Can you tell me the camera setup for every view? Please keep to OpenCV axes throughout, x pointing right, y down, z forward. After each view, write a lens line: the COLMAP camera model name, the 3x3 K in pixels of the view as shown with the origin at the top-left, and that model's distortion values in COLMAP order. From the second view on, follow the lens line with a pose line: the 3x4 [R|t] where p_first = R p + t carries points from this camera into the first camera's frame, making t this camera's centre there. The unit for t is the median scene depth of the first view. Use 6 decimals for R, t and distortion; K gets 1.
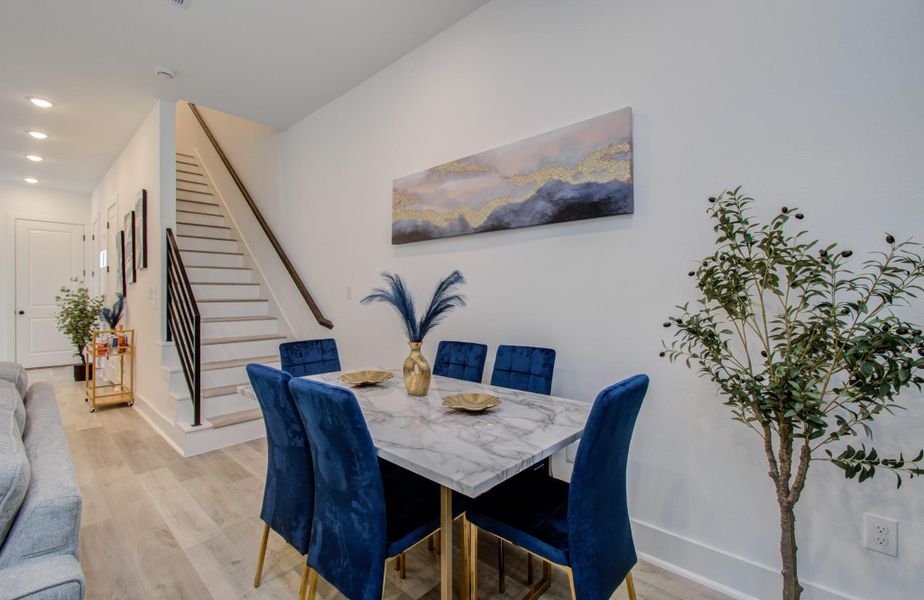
lens RADIAL K [[400.1, 0, 462.9], [0, 400.1, 294.2], [0, 0, 1]] dist [-0.003062, 0.000185]
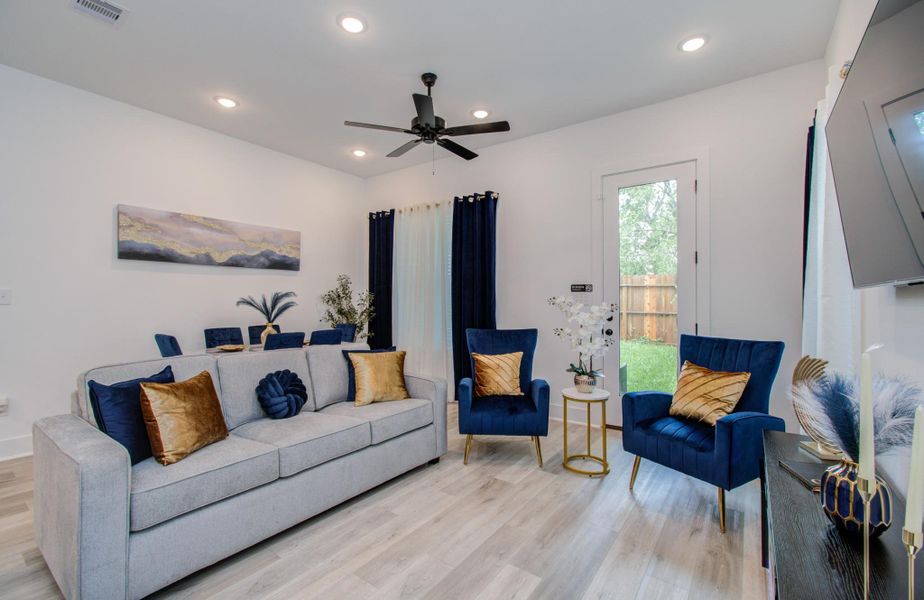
lens RADIAL K [[400.1, 0, 462.7], [0, 400.1, 299.9], [0, 0, 1]] dist [-0.003062, 0.000185]
pose [[-0.109643, -0.000221, 0.993971, -1.861430], [-0.004649, 0.999989, -0.000291, -0.009195], [-0.993960, -0.004653, -0.109643, 0.153399]]
